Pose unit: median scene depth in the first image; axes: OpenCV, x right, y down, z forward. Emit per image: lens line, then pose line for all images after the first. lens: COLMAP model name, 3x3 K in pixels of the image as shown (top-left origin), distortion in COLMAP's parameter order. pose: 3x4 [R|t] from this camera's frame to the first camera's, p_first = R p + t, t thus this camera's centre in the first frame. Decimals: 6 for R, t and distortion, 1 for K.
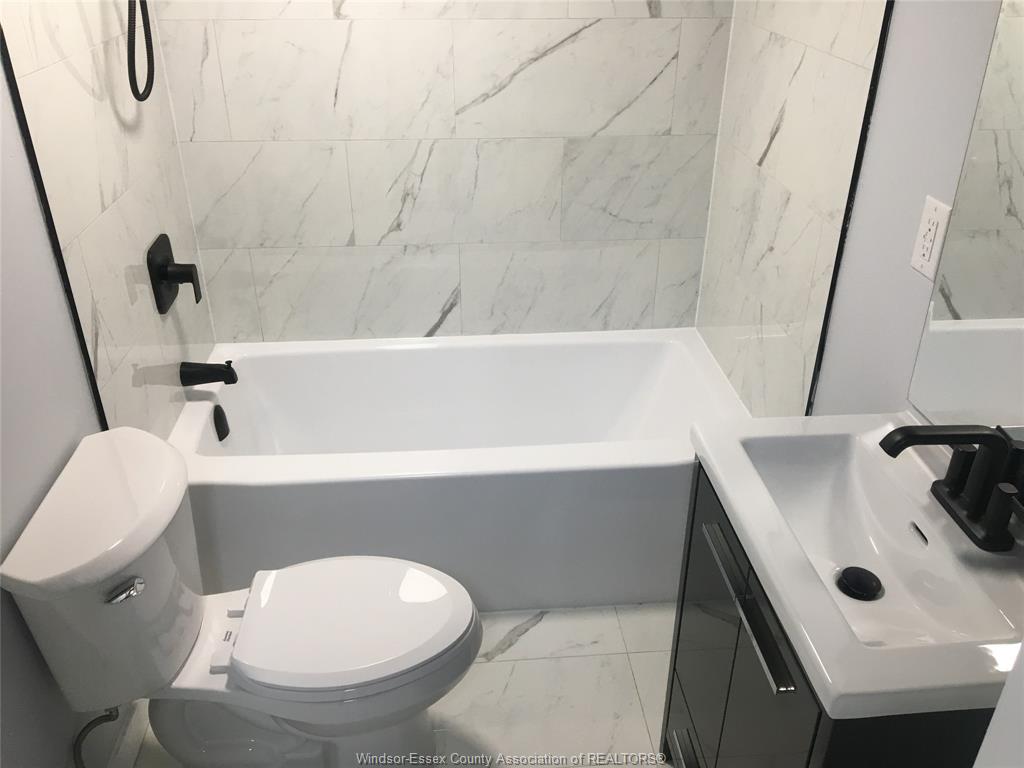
lens RADIAL K [[866.9, 0, 512.0], [0, 866.9, 384.0], [0, 0, 1]] dist [0.093875, -0.116742]
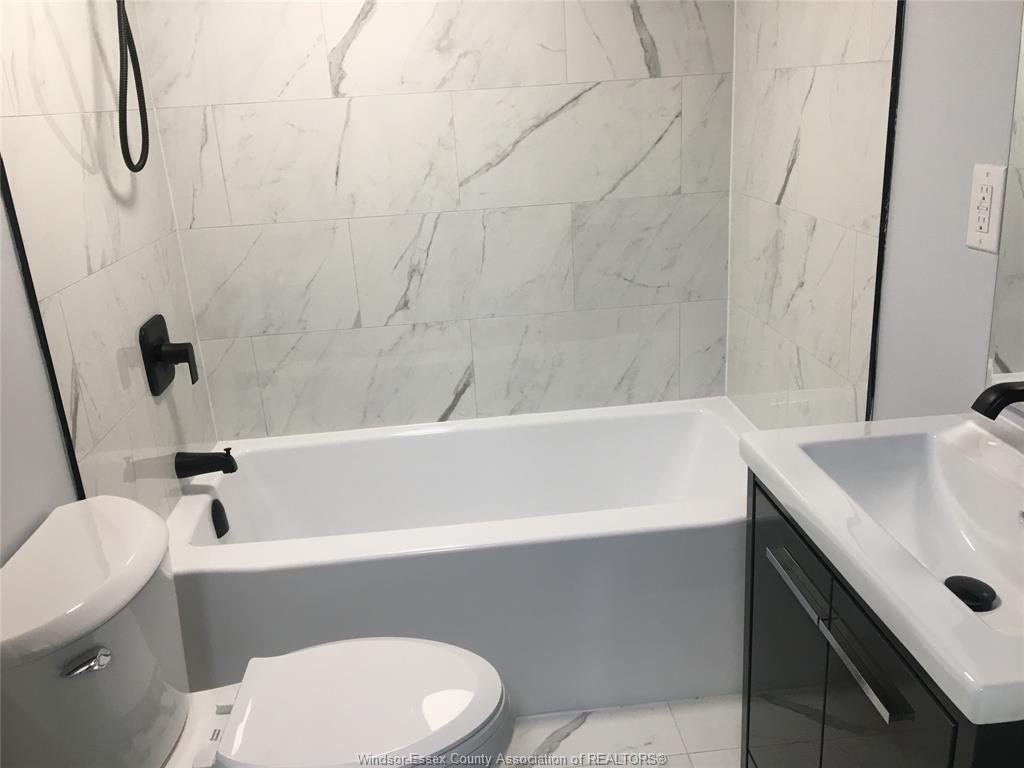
lens RADIAL K [[866.9, 0, 512.0], [0, 866.9, 384.0], [0, 0, 1]] dist [0.093875, -0.116742]
pose [[0.997963, -0.061060, -0.018458, -0.001028], [0.056802, 0.982309, -0.178447, 0.089823], [0.029027, 0.177035, 0.983776, 0.082325]]
